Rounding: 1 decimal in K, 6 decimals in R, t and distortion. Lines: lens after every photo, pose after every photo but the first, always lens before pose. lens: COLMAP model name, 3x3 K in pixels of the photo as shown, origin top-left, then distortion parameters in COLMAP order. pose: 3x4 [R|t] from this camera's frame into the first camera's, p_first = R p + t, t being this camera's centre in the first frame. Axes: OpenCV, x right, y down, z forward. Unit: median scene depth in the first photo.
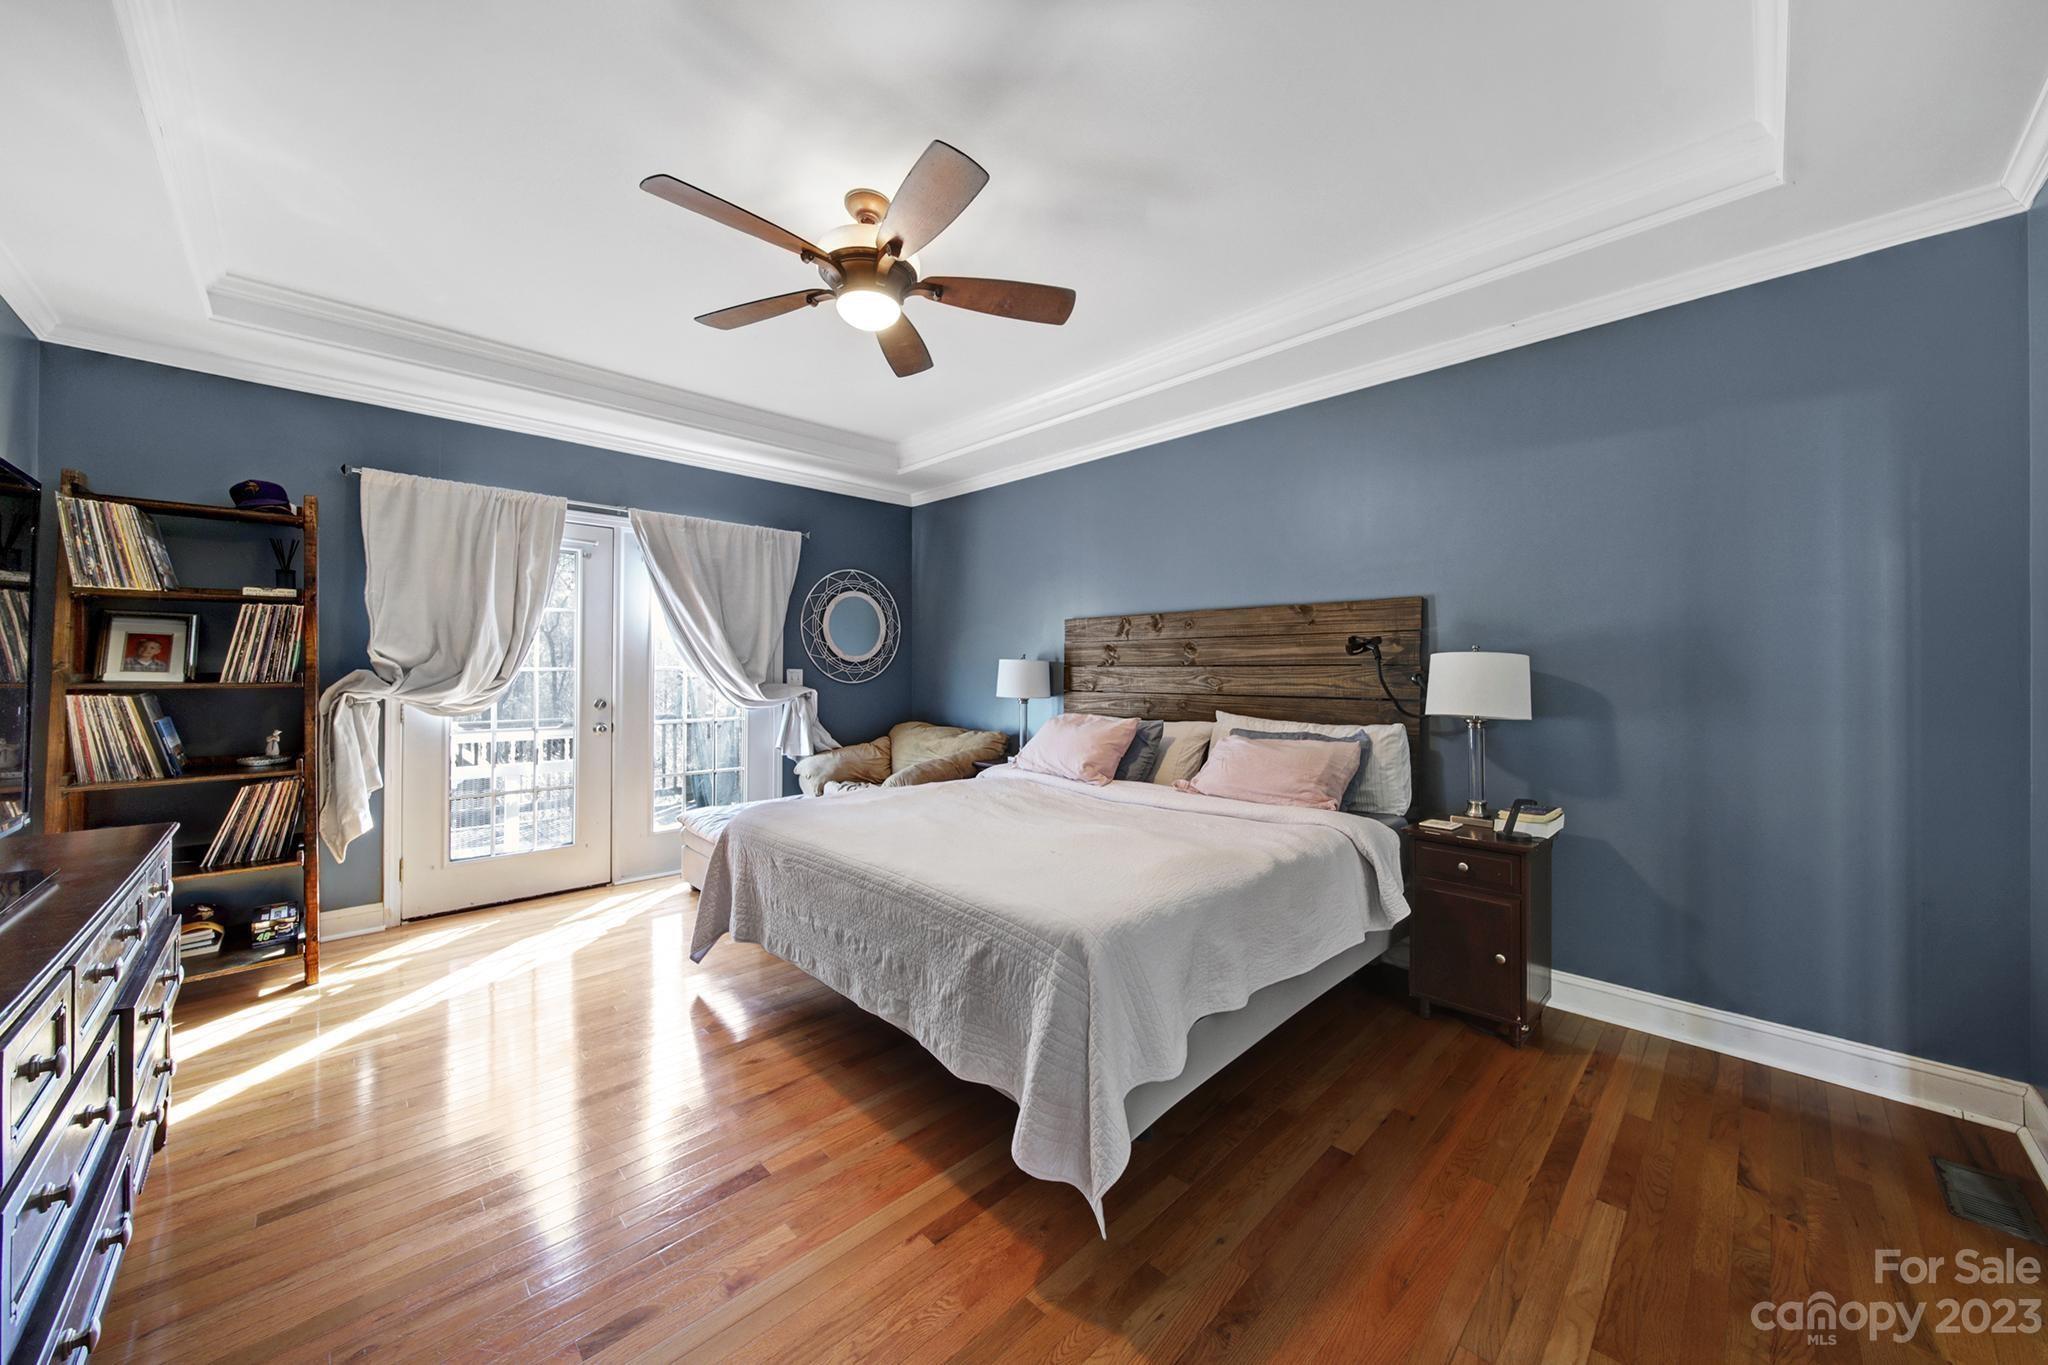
lens RADIAL K [[725.3, 0, 1015.4], [0, 725.3, 667.8], [0, 0, 1]] dist [0.002374, -0.001100]
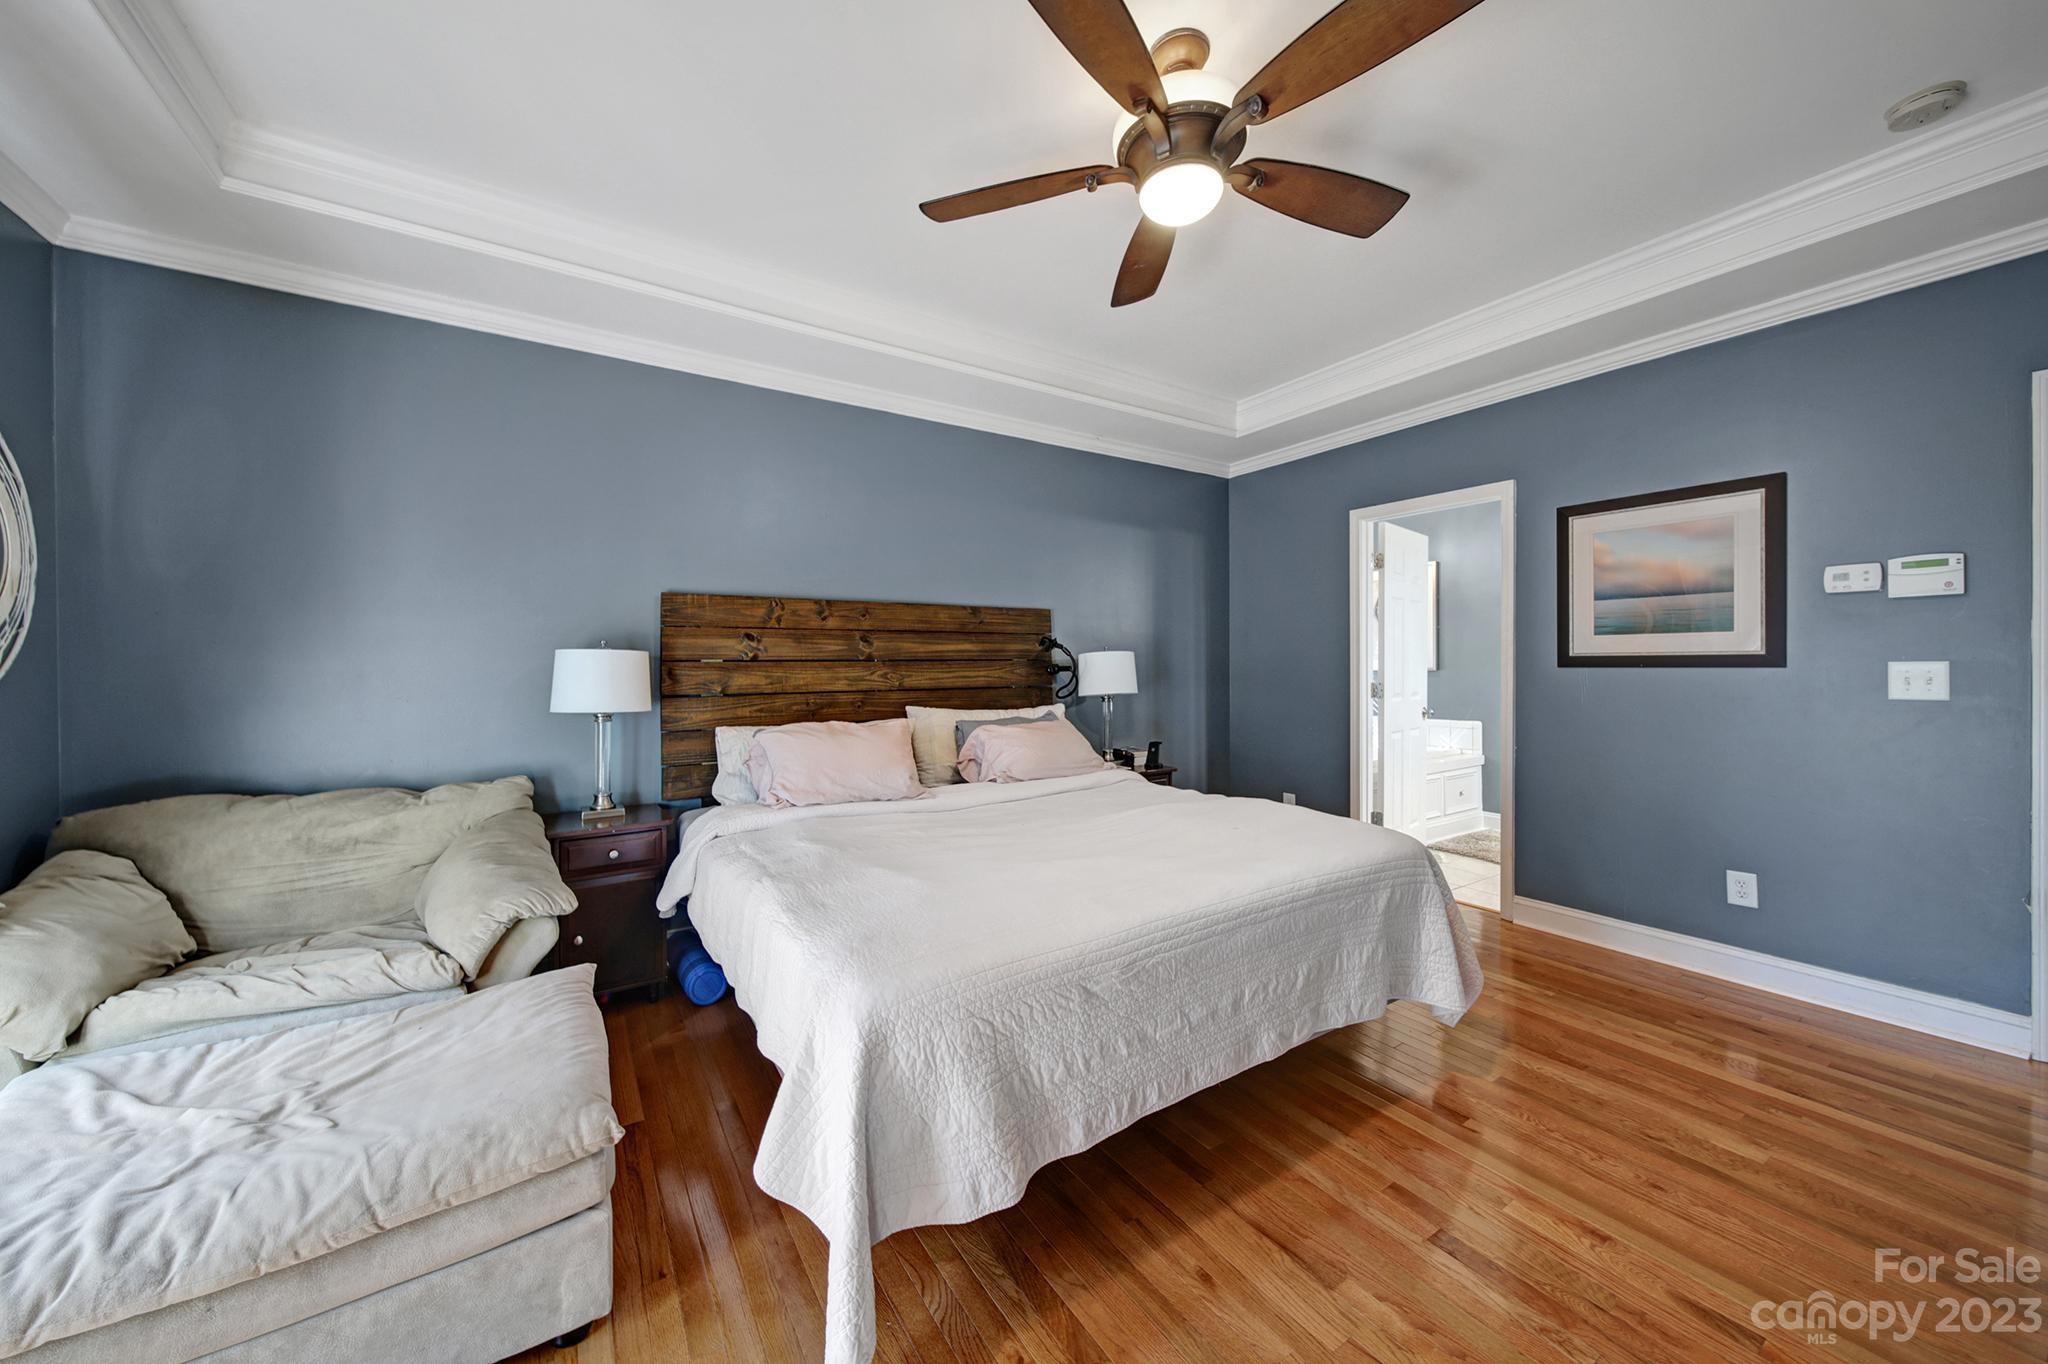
lens RADIAL K [[725.3, 0, 1016.9], [0, 725.3, 666.4], [0, 0, 1]] dist [0.002374, -0.001100]
pose [[0.192759, -0.005871, 0.981229, -0.651509], [0.003794, 0.999979, 0.005238, 0.000732], [-0.981239, 0.002713, 0.192777, 0.665983]]
